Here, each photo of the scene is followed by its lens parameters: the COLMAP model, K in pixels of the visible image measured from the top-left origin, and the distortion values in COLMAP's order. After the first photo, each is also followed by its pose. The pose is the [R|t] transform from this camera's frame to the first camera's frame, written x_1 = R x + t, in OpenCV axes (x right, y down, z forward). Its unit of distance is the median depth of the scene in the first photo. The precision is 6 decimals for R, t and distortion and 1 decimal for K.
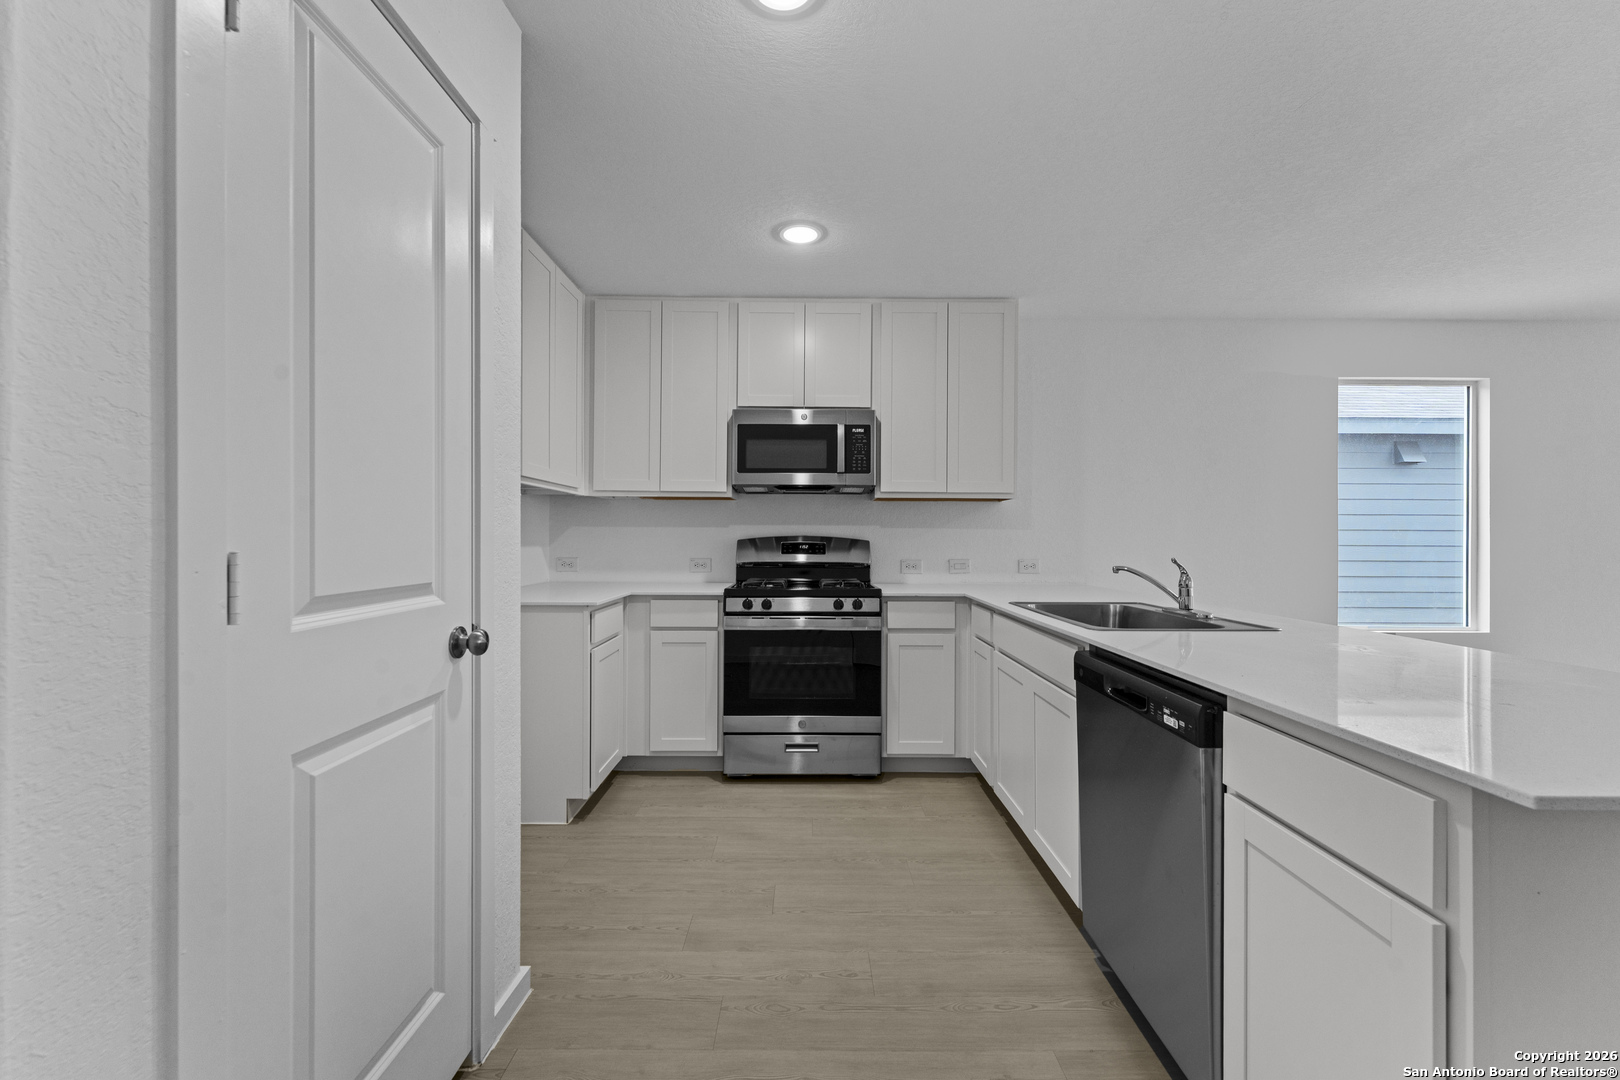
lens RADIAL K [[654.8, 0, 810.0], [0, 654.8, 540.0], [0, 0, 1]] dist [0.002567, -0.000041]
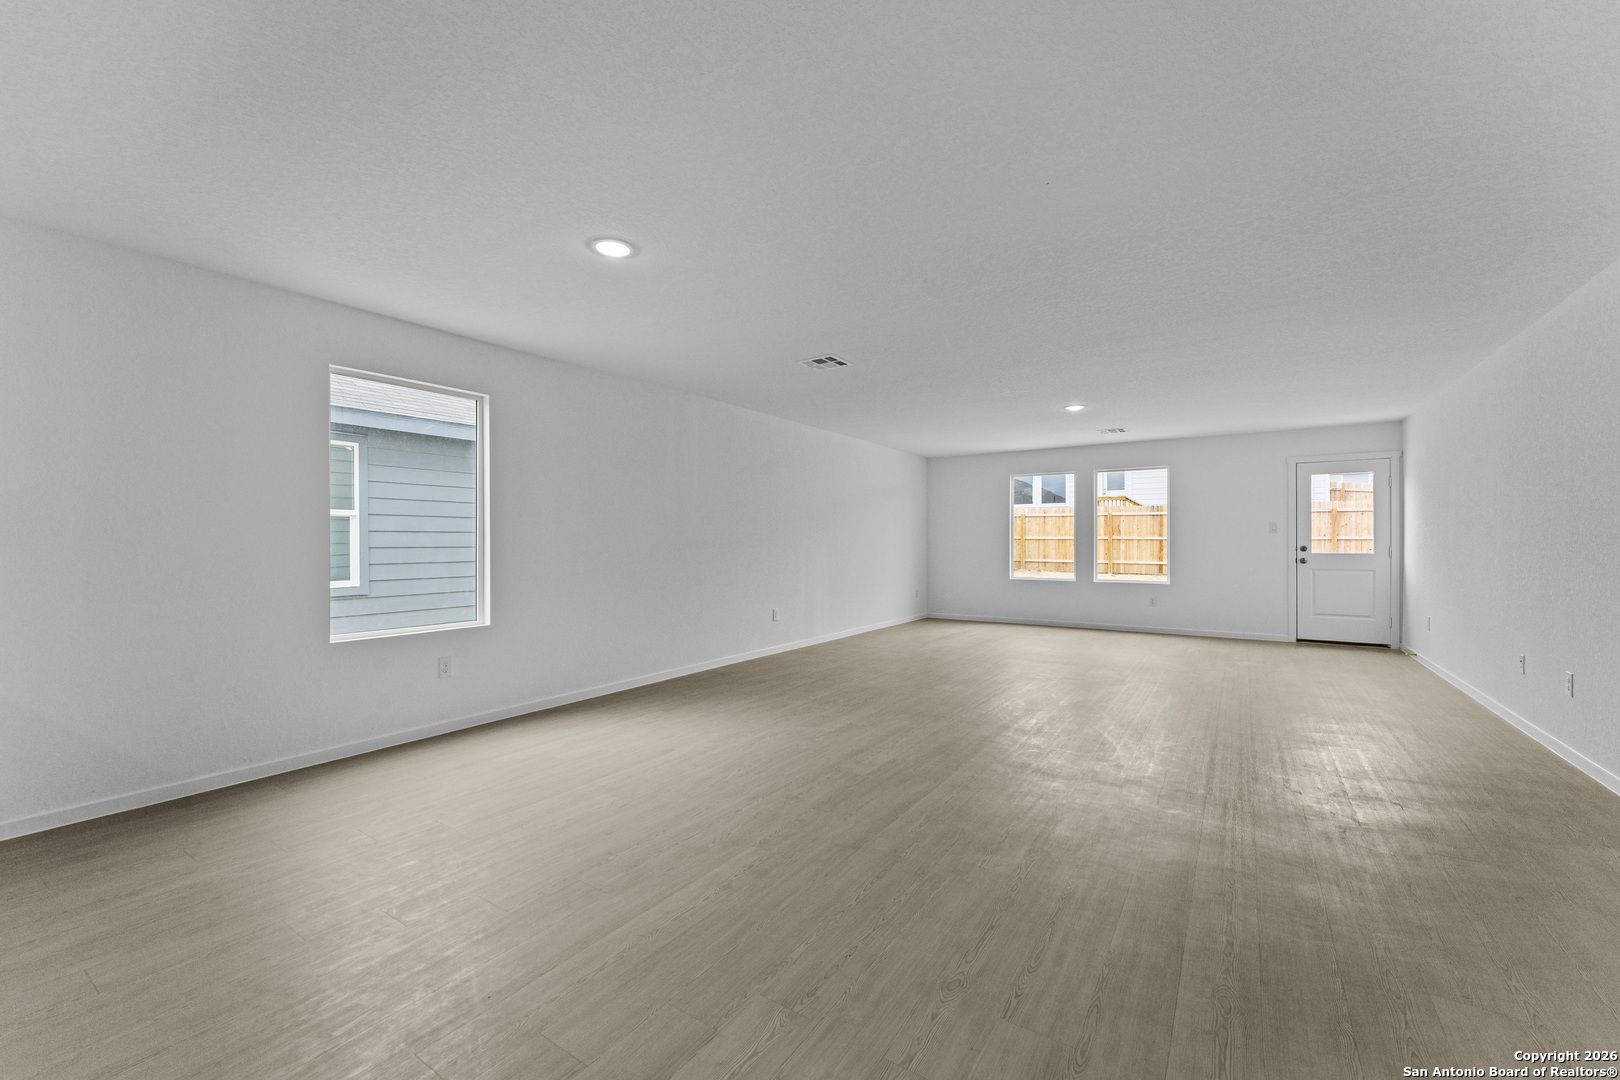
lens RADIAL K [[654.8, 0, 810.0], [0, 654.8, 540.0], [0, 0, 1]] dist [0.002567, -0.000041]
pose [[0.569884, -0.002199, 0.821722, 0.495927], [0.005427, 0.999985, -0.001088, 0.002256], [-0.821707, 0.005080, 0.569887, -0.077532]]
